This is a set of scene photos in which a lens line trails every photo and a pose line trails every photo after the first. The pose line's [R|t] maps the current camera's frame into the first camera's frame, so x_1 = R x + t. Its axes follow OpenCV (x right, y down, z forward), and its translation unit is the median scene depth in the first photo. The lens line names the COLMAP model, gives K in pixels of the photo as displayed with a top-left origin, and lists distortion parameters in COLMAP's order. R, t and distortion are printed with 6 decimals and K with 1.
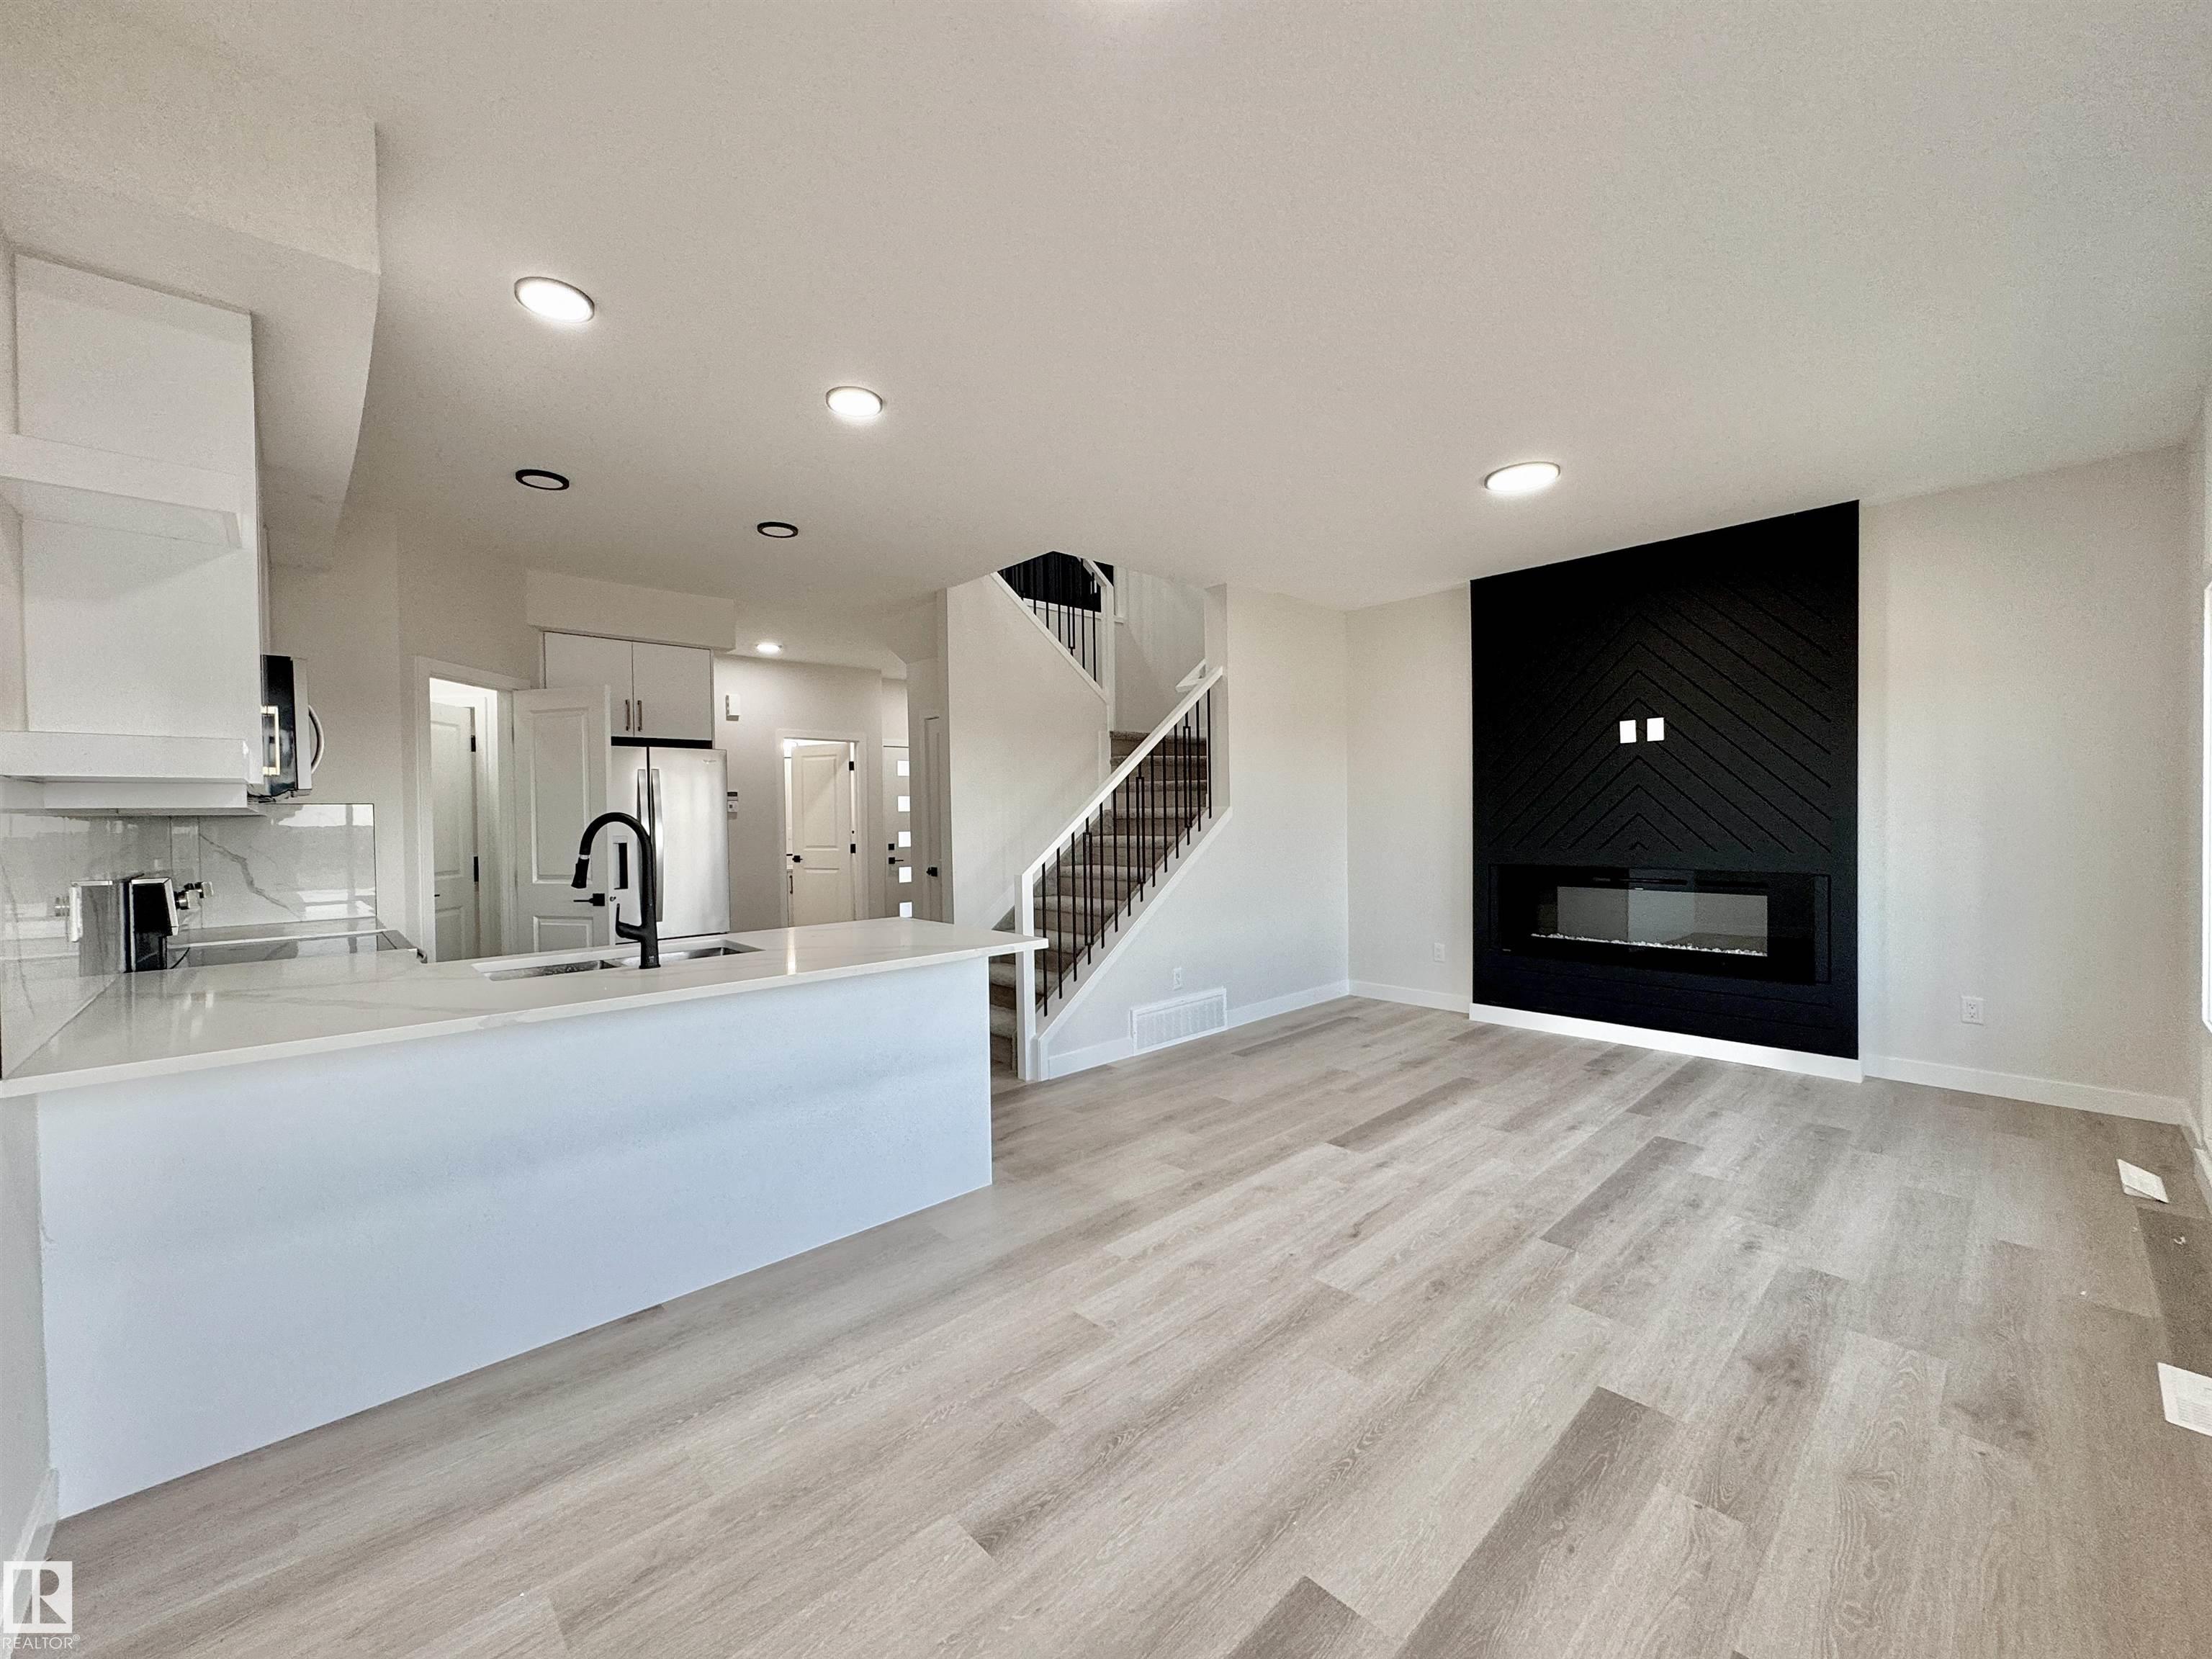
lens RADIAL K [[879.5, 0, 1118.5], [0, 879.5, 836.4], [0, 0, 1]] dist [-0.002216, 0.000834]
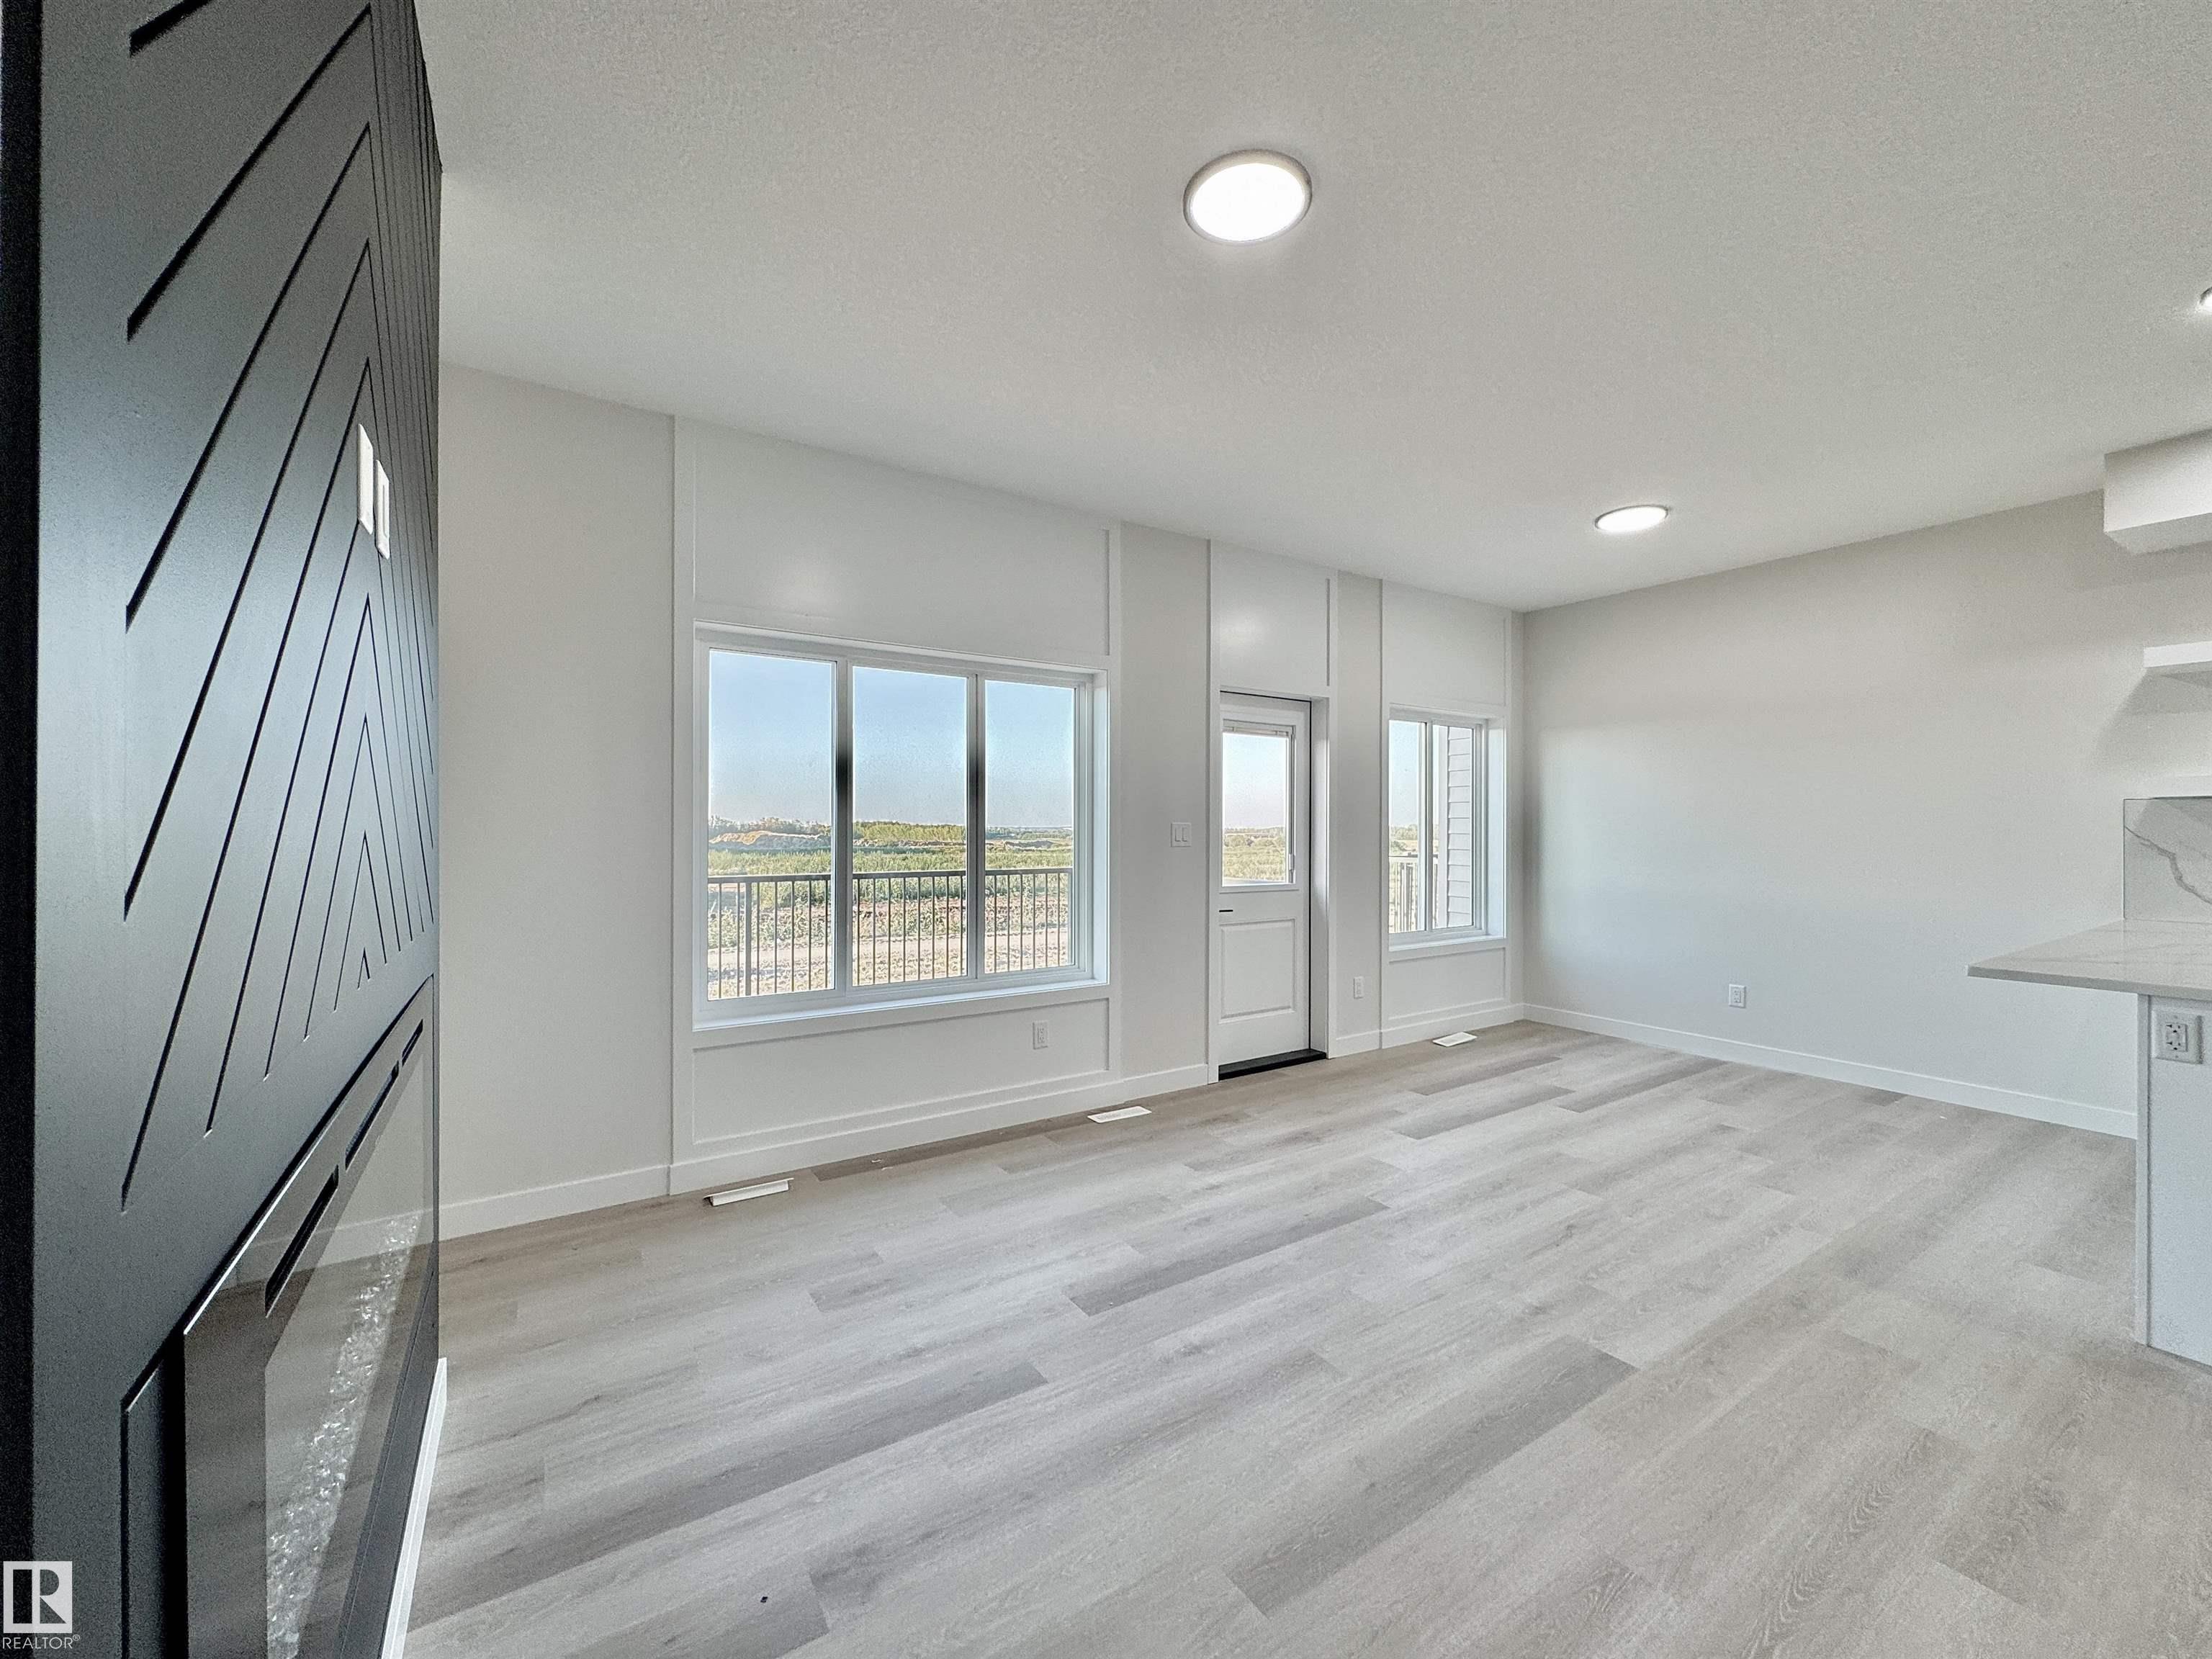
lens RADIAL K [[879.5, 0, 1108.6], [0, 879.5, 827.4], [0, 0, 1]] dist [-0.002216, 0.000834]
pose [[-0.982804, 0.012742, 0.184213, 0.540860], [0.017340, 0.999576, 0.023371, -0.048409], [-0.183837, 0.026163, -0.982609, 1.872989]]
